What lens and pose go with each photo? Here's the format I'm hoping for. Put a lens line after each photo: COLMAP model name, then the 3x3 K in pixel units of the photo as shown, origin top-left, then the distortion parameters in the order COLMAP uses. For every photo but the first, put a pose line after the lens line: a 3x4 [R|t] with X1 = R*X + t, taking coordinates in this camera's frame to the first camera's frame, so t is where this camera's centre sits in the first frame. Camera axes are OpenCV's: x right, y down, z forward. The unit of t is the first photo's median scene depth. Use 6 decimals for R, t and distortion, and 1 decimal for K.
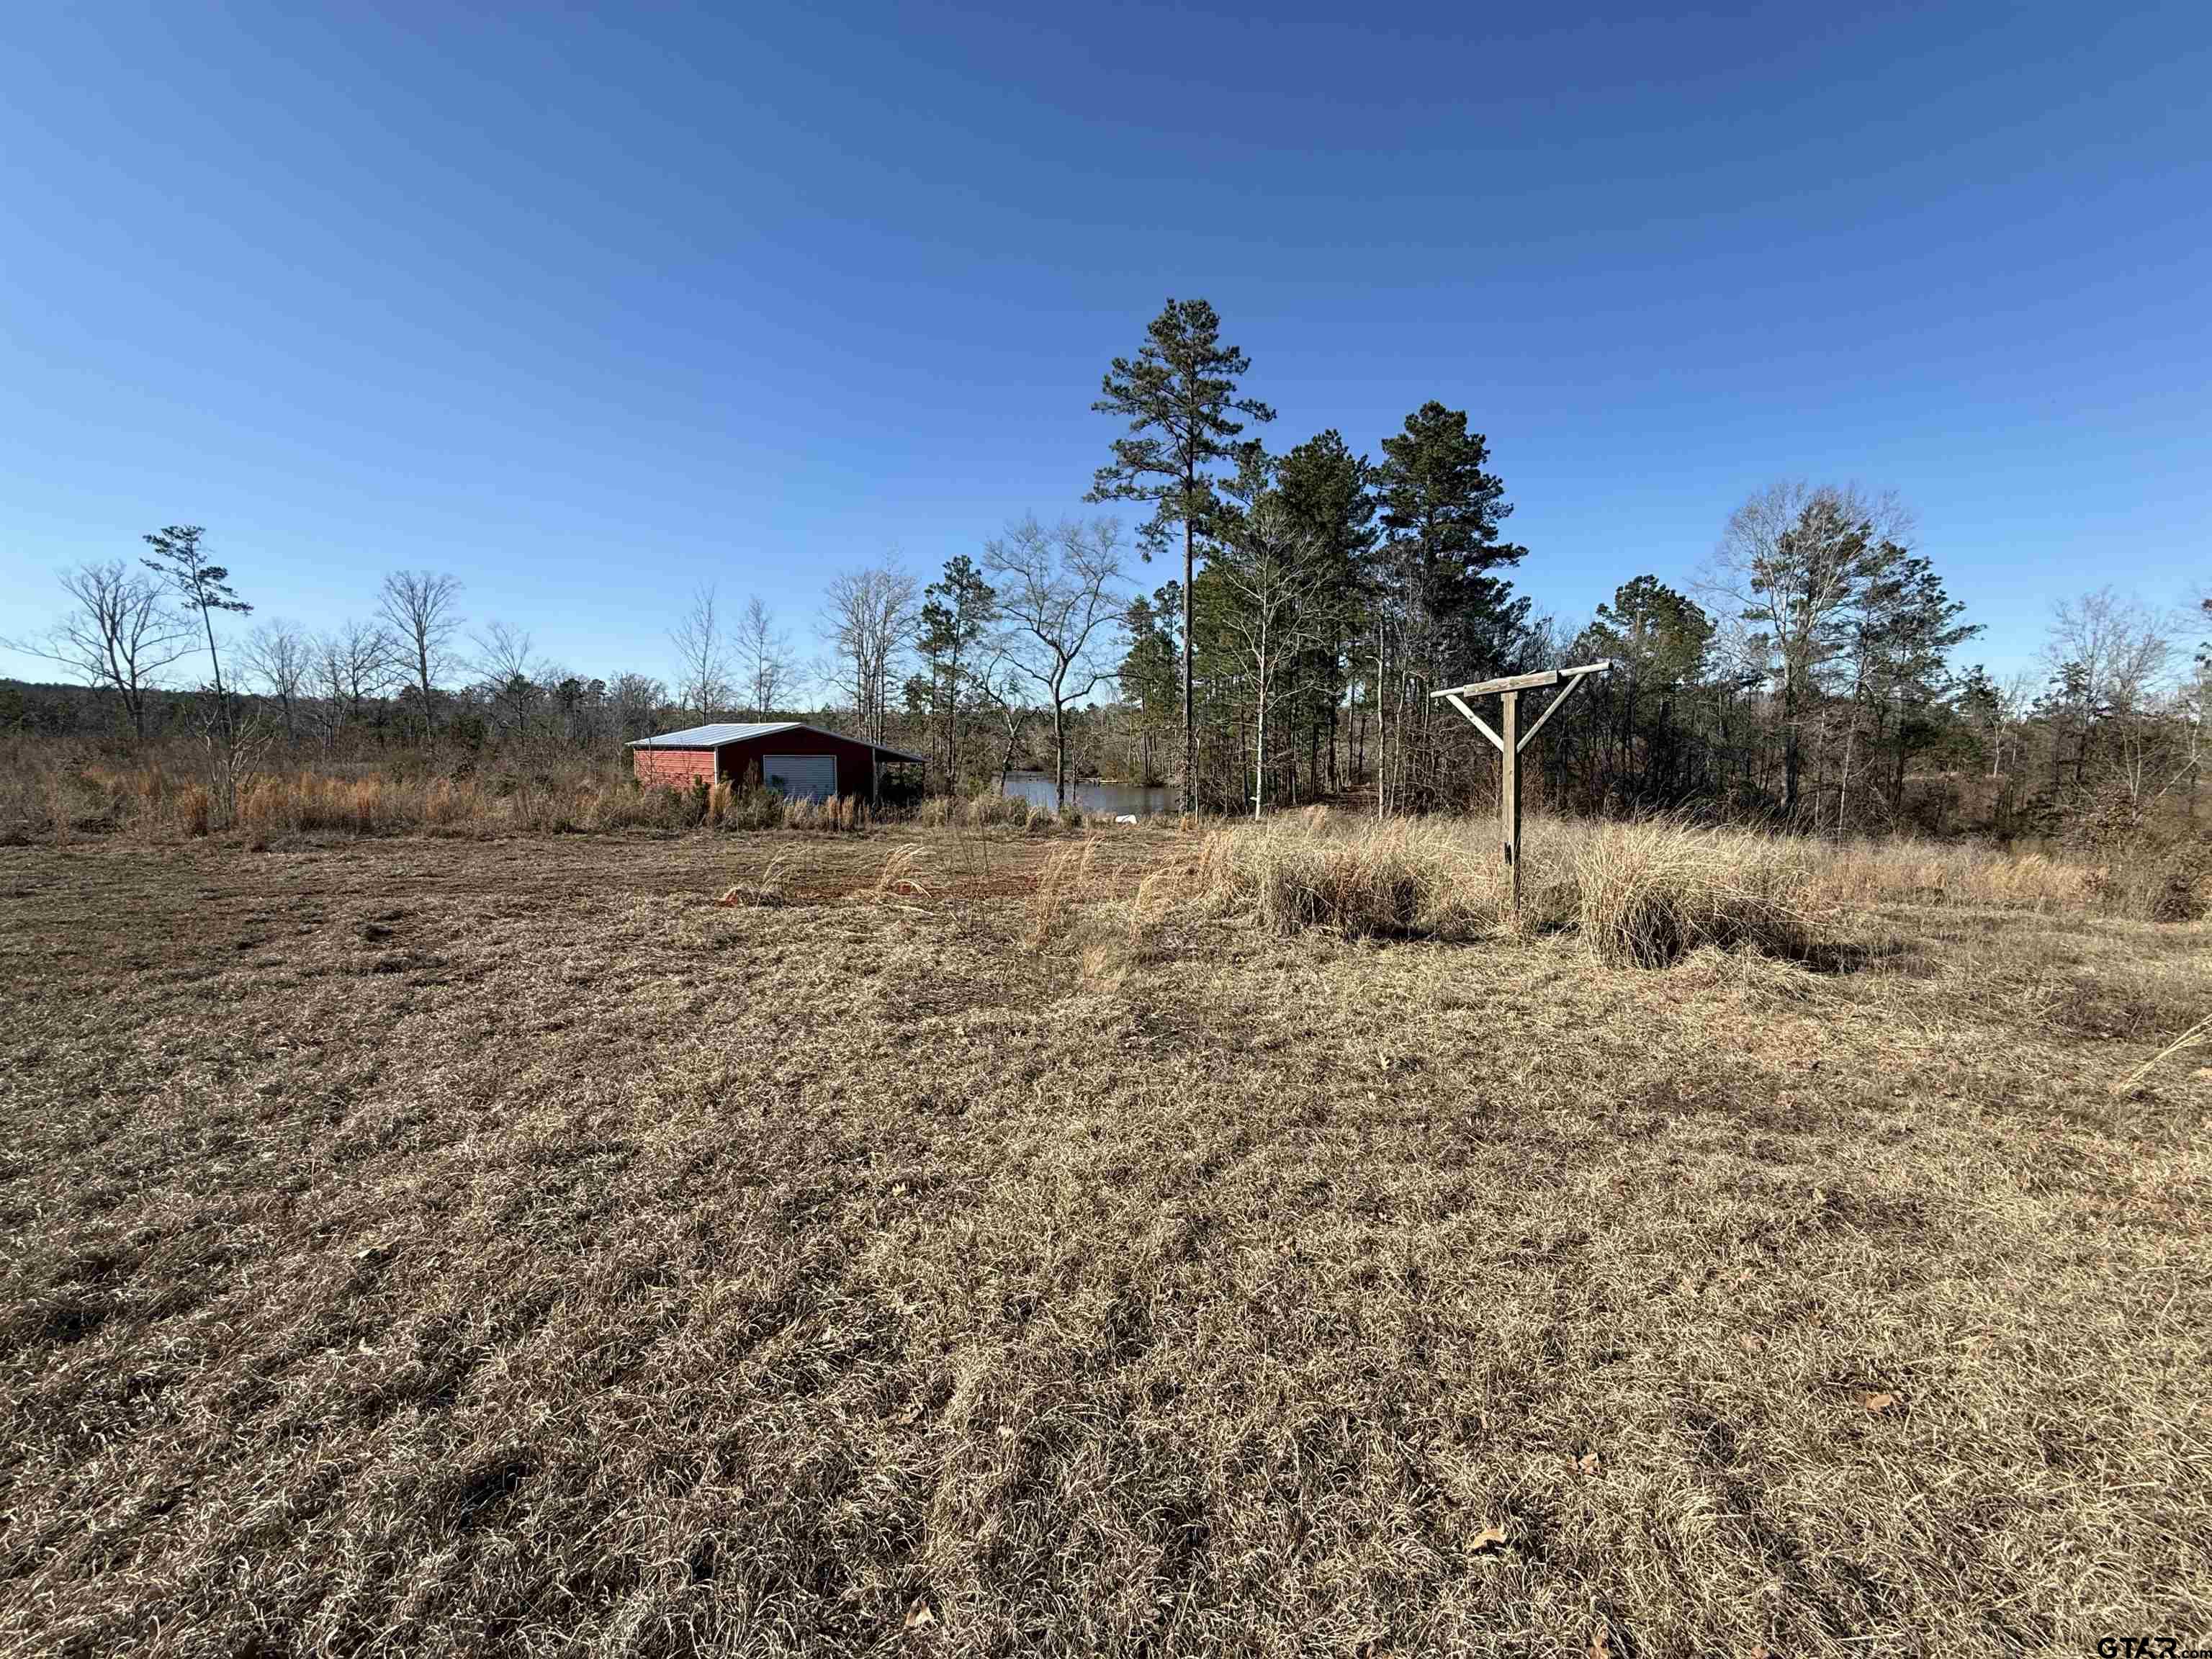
lens RADIAL K [[882.1, 0, 1096.7], [0, 882.1, 827.1], [0, 0, 1]] dist [0.001519, -0.000288]
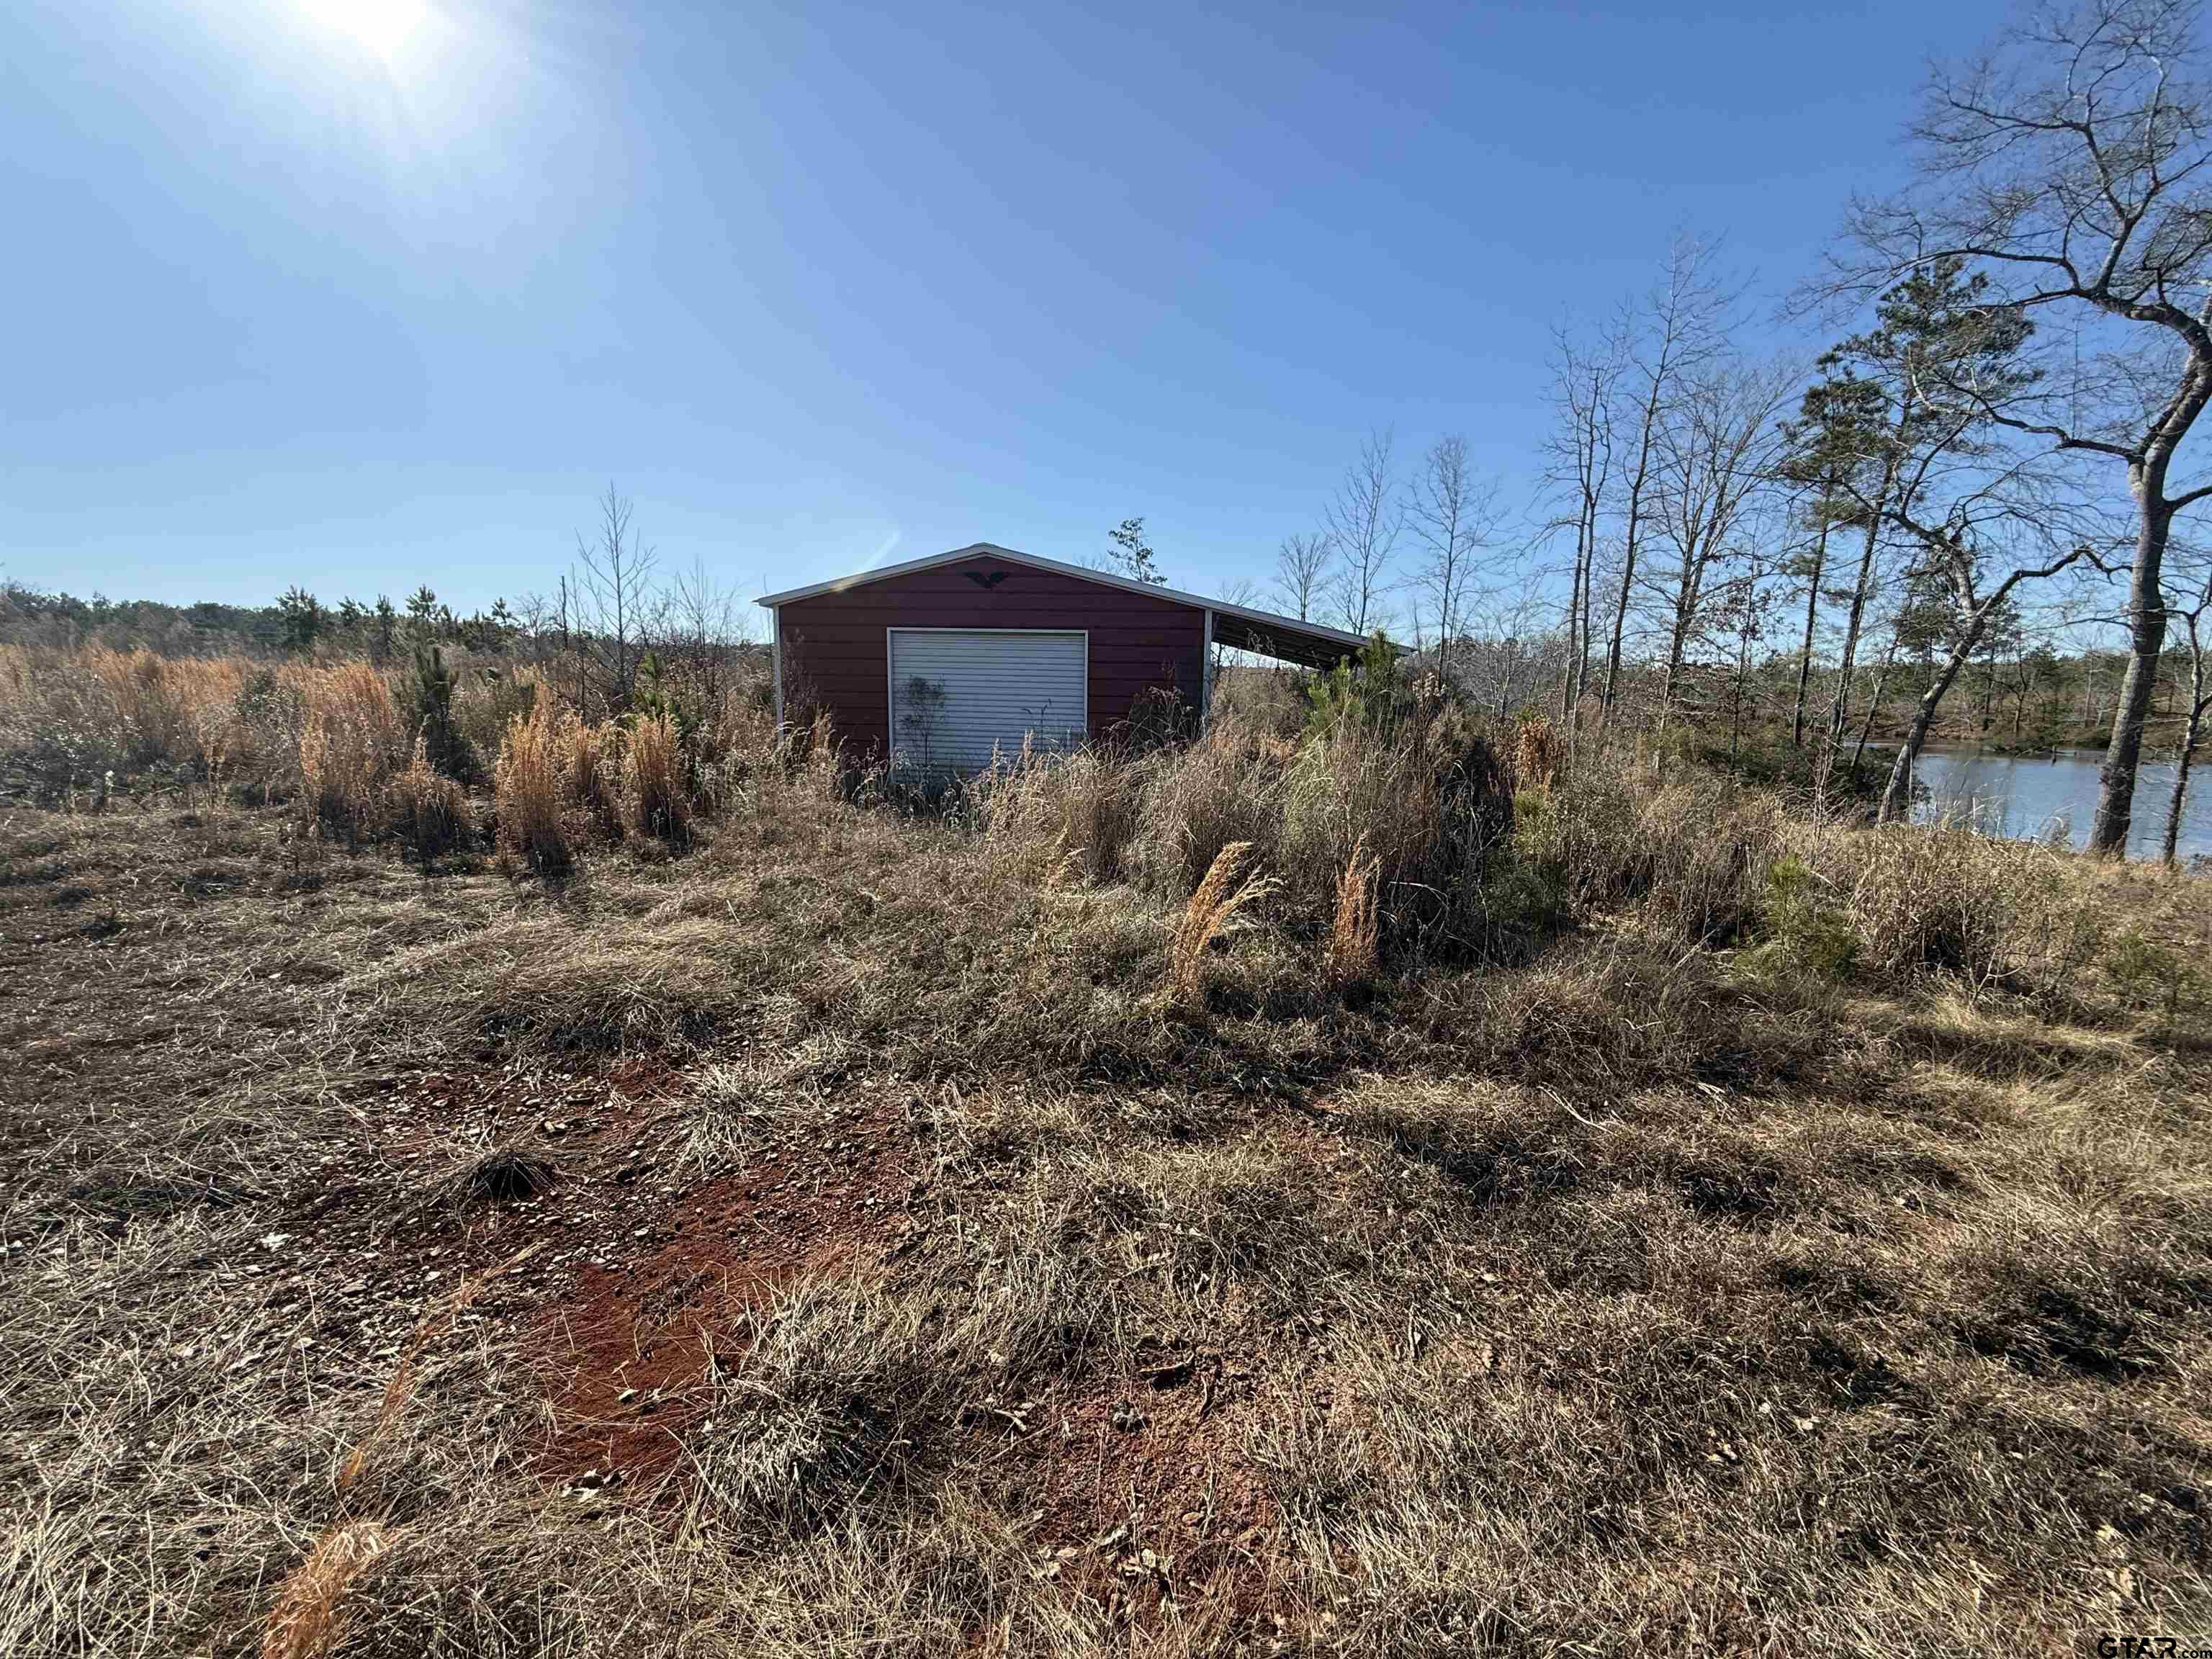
lens RADIAL K [[882.1, 0, 1101.9], [0, 882.1, 824.8], [0, 0, 1]] dist [0.001519, -0.000288]
pose [[0.565326, 0.113866, -0.816970, 0.014869], [-0.081392, 0.993293, 0.082119, -0.018345], [0.820842, 0.020071, 0.570803, 0.448924]]
